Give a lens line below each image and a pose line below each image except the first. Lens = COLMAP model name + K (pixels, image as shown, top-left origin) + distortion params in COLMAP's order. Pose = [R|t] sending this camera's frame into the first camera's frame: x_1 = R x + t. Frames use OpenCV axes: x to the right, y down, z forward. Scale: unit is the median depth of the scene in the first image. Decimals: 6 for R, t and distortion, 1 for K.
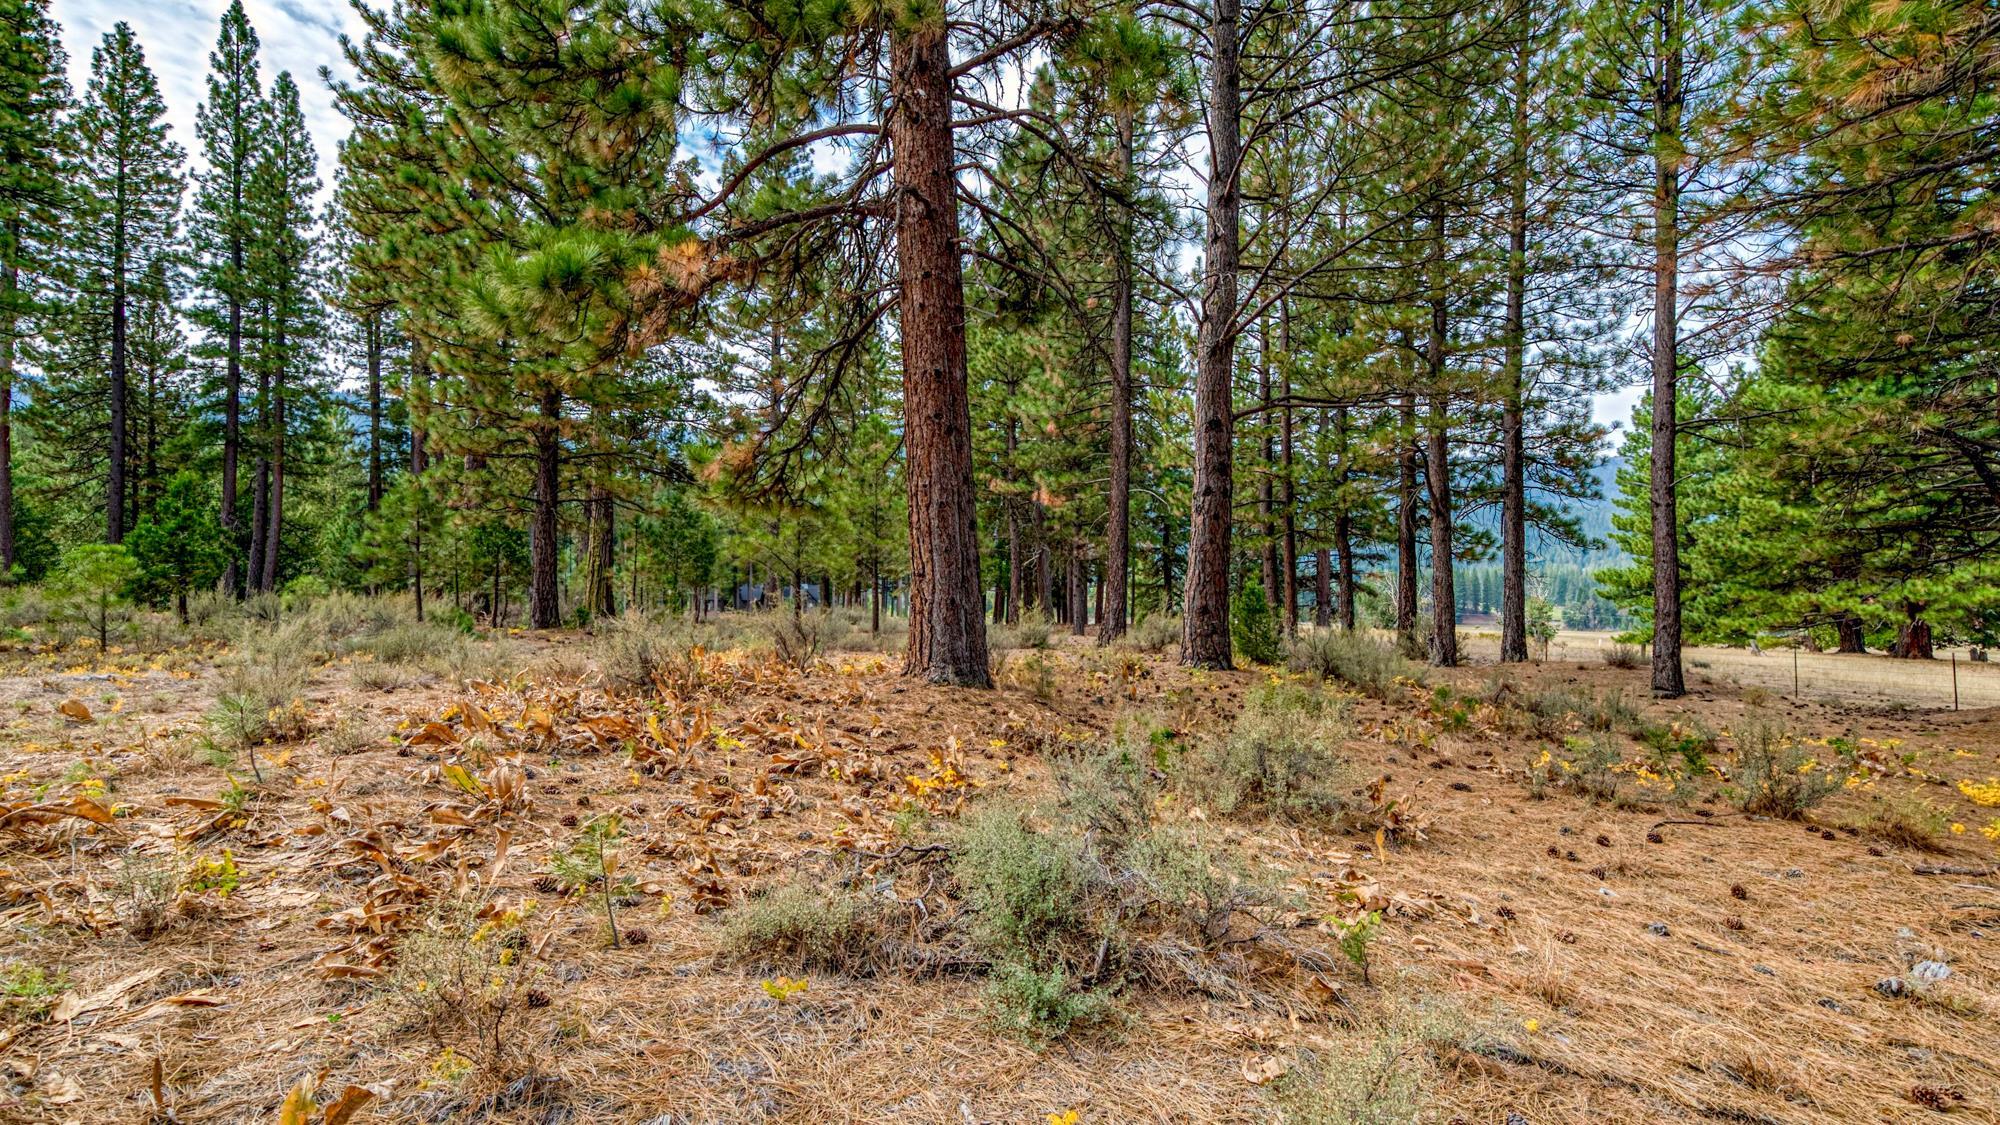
lens RADIAL K [[934.4, 0, 1002.1], [0, 934.4, 556.3], [0, 0, 1]] dist [0.070718, -0.009884]
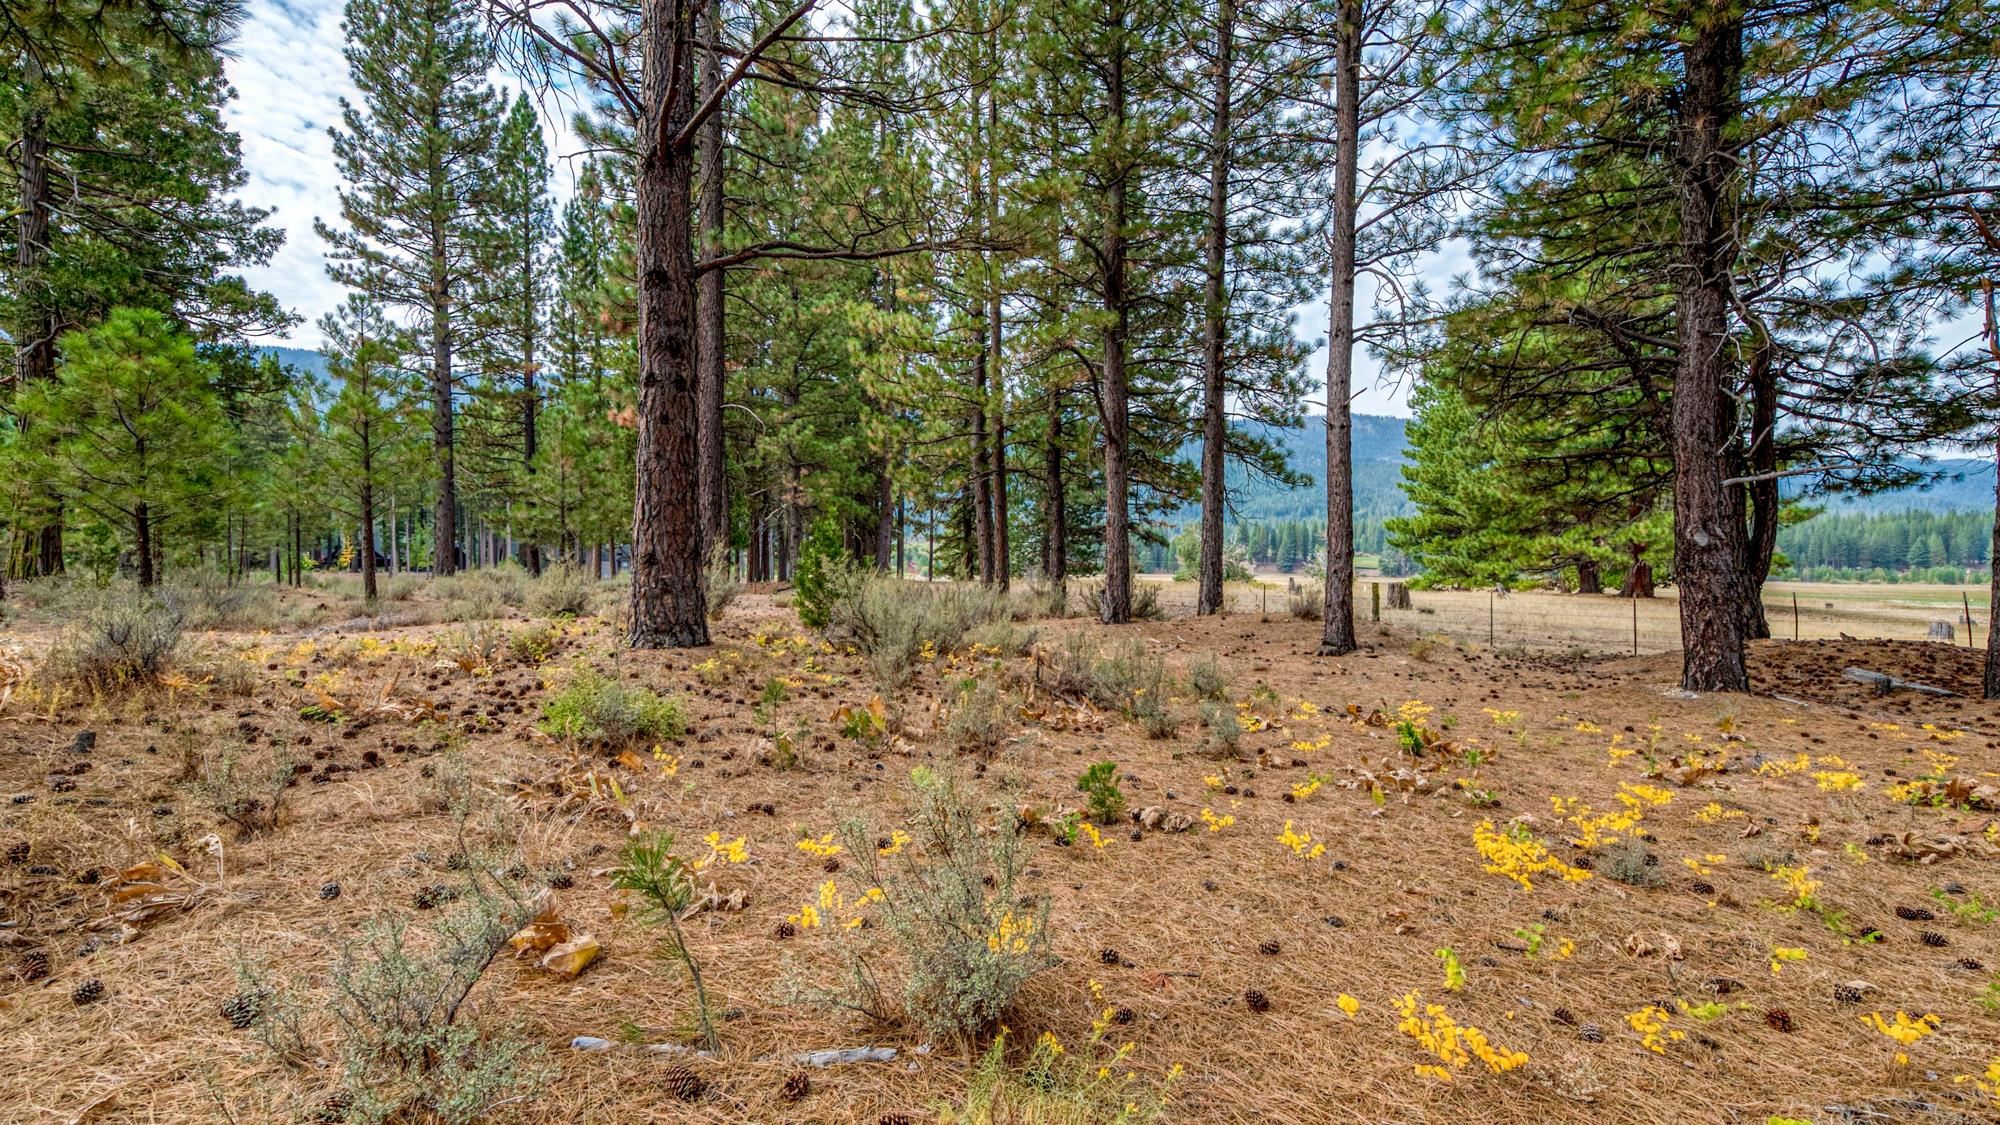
lens RADIAL K [[934.4, 0, 999.2], [0, 934.4, 558.2], [0, 0, 1]] dist [0.070718, -0.009884]
pose [[0.989588, -0.012673, 0.143368, 0.164168], [0.005637, 0.998764, 0.049382, 0.011412], [-0.143817, -0.048060, 0.988437, 0.132680]]
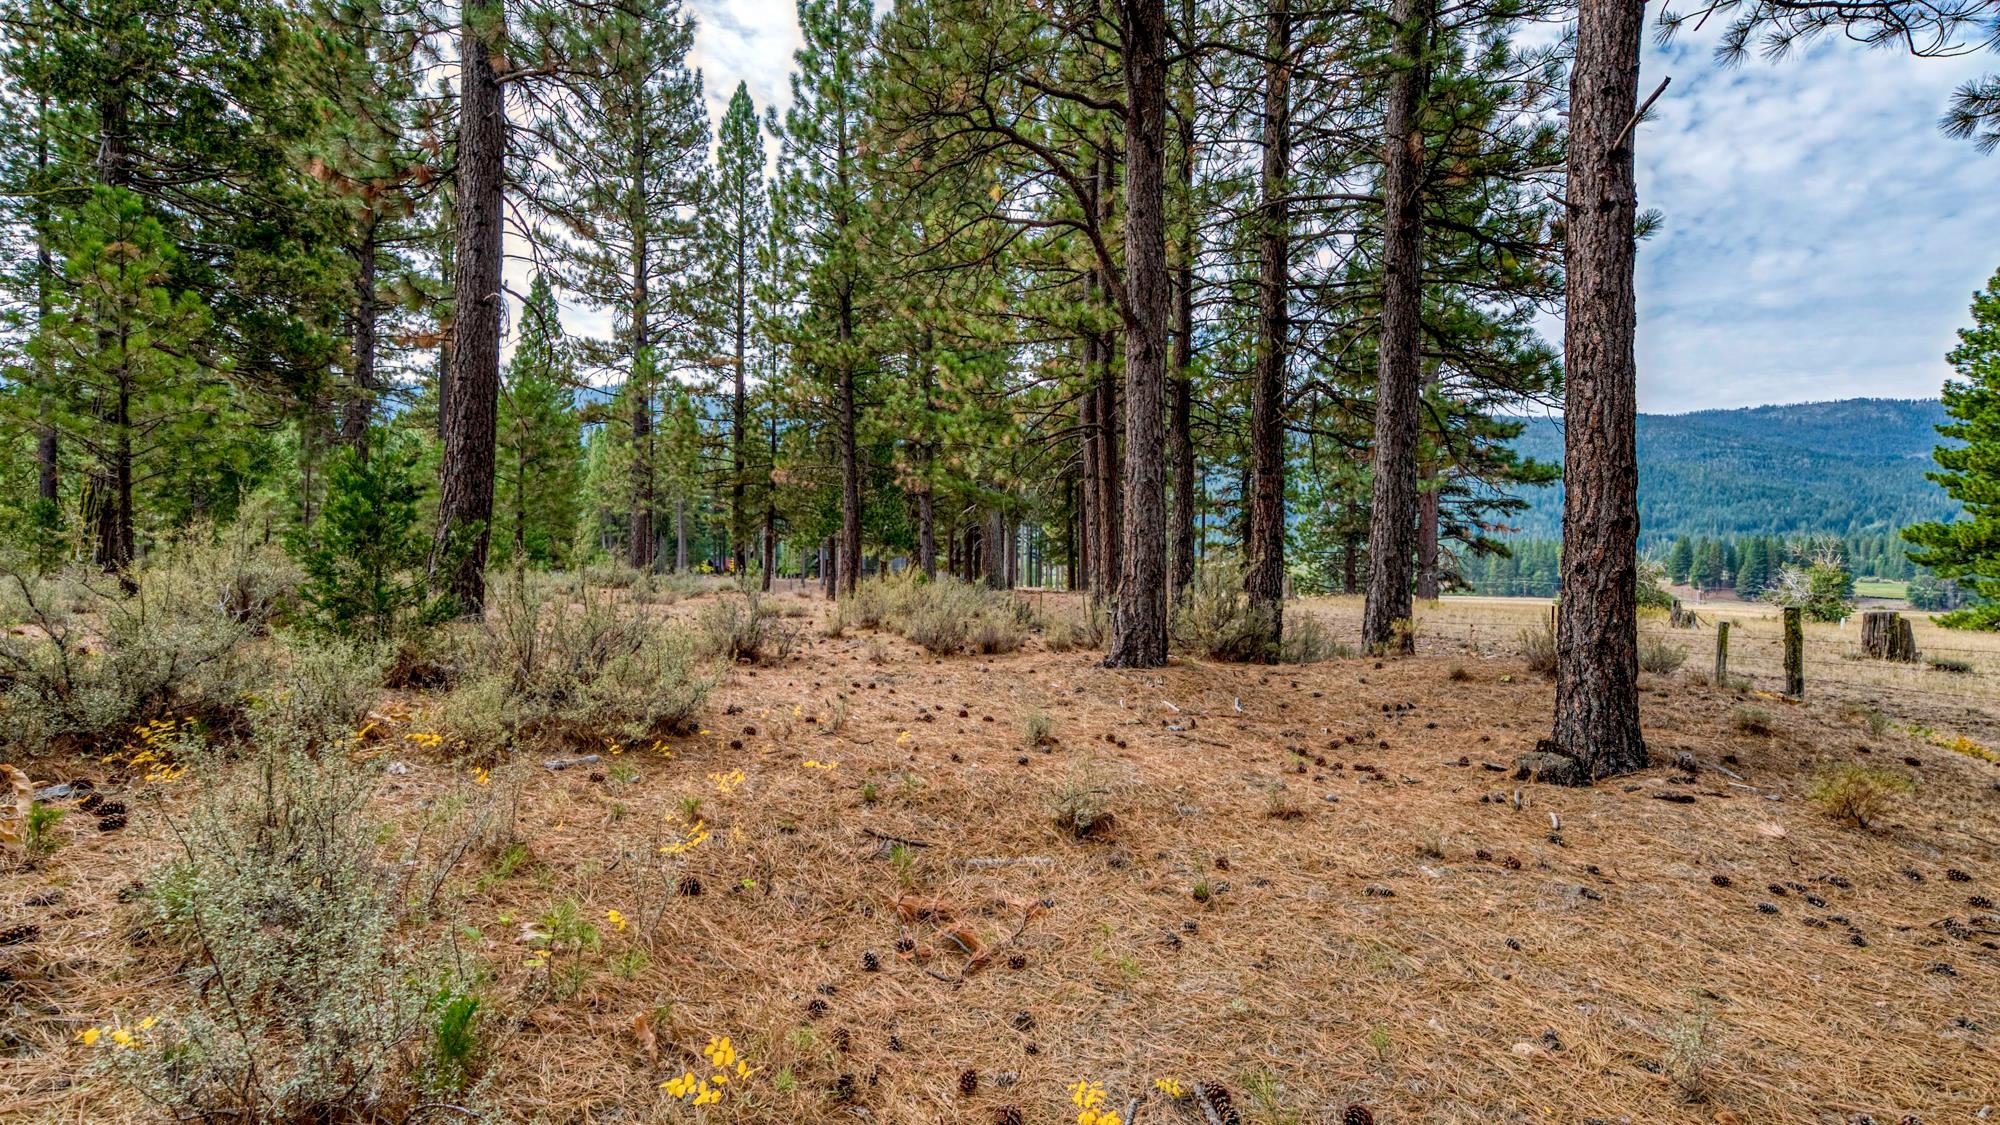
lens RADIAL K [[934.4, 0, 1005.9], [0, 934.4, 554.4], [0, 0, 1]] dist [0.070718, -0.009884]
pose [[0.976590, -0.001082, -0.215107, 0.335409], [0.006968, 0.999622, 0.026609, 0.034663], [0.214996, -0.027485, 0.976228, 0.373698]]
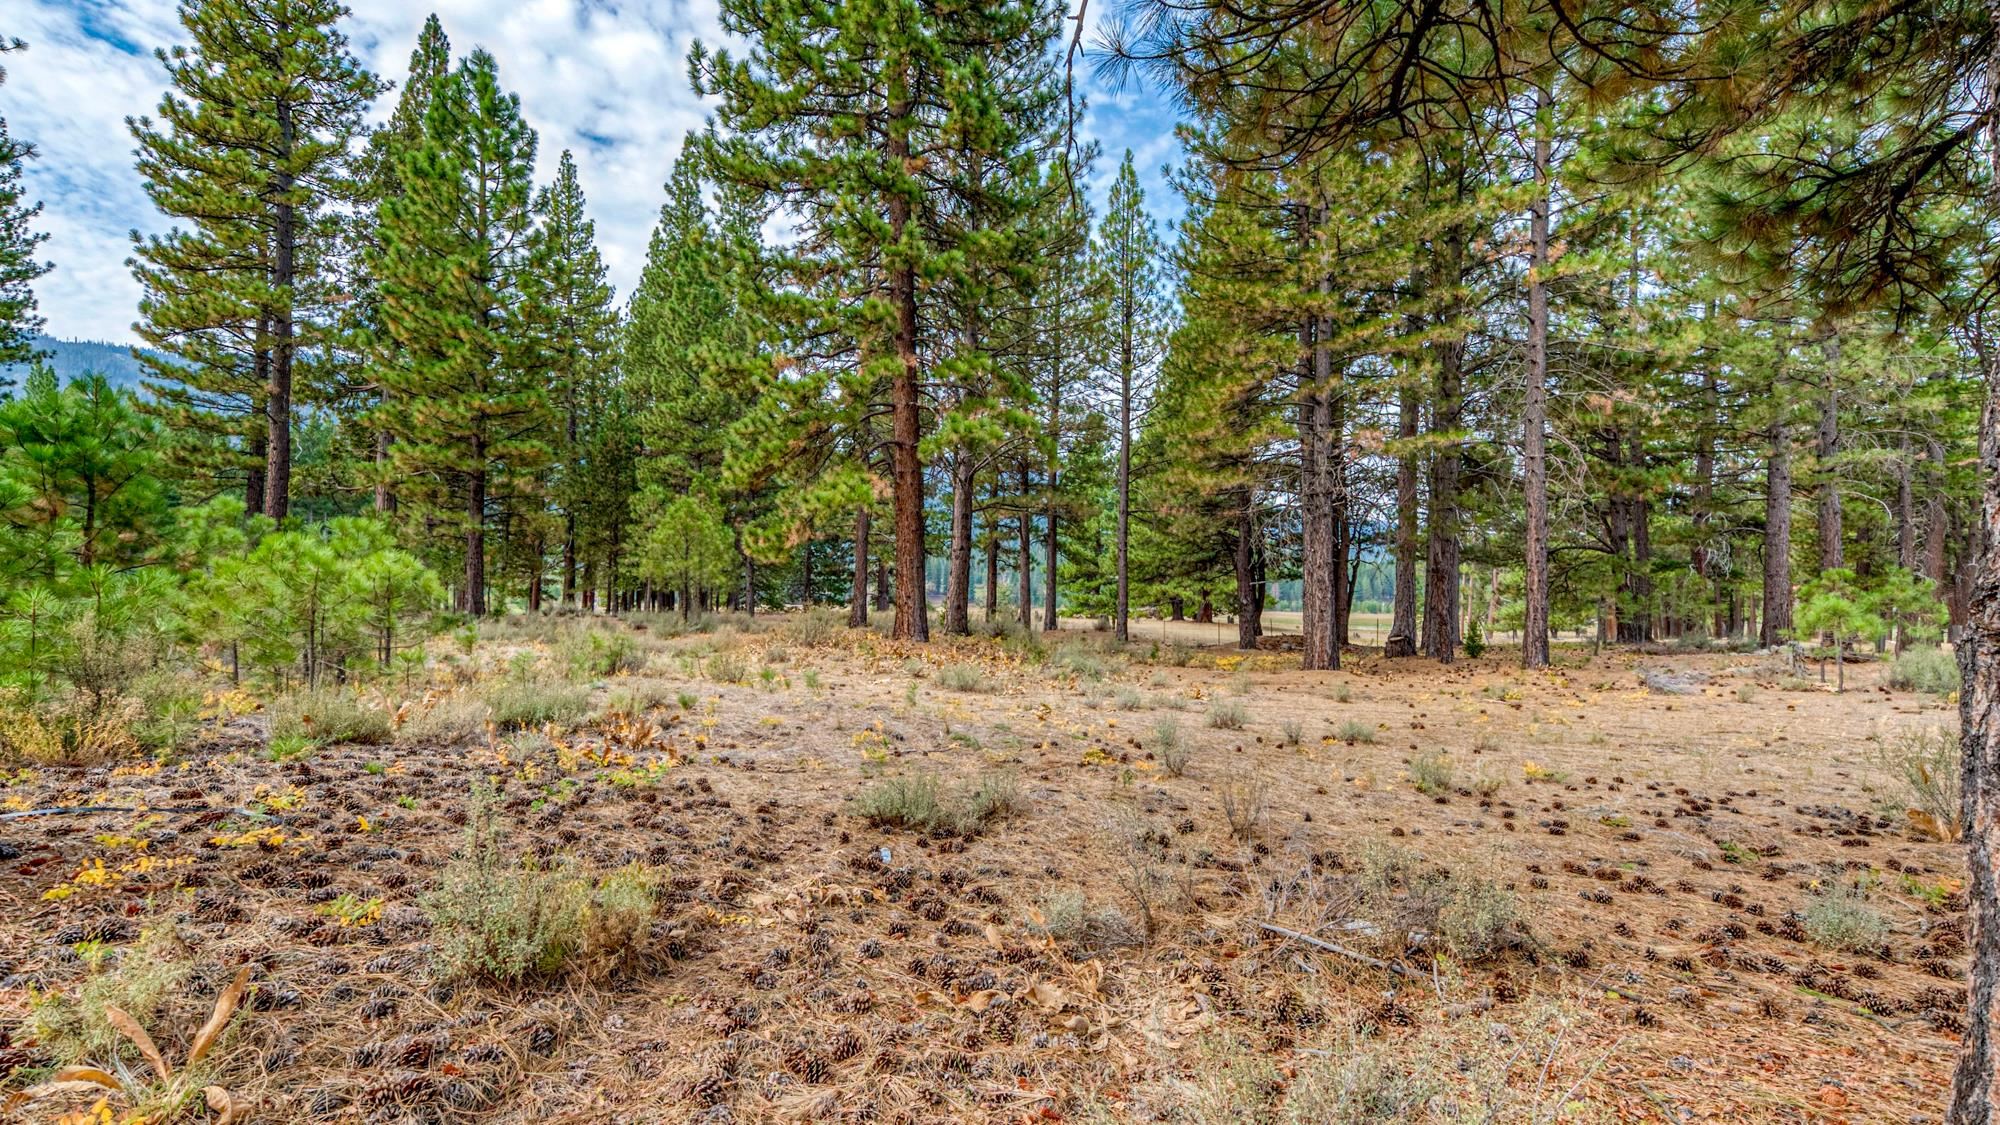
lens RADIAL K [[934.4, 0, 991.9], [0, 934.4, 552.4], [0, 0, 1]] dist [0.070718, -0.009884]
pose [[0.865447, 0.016598, 0.500725, -0.330484], [-0.023957, 0.999679, 0.008271, -0.035451], [-0.500427, -0.019154, 0.865567, -0.348837]]
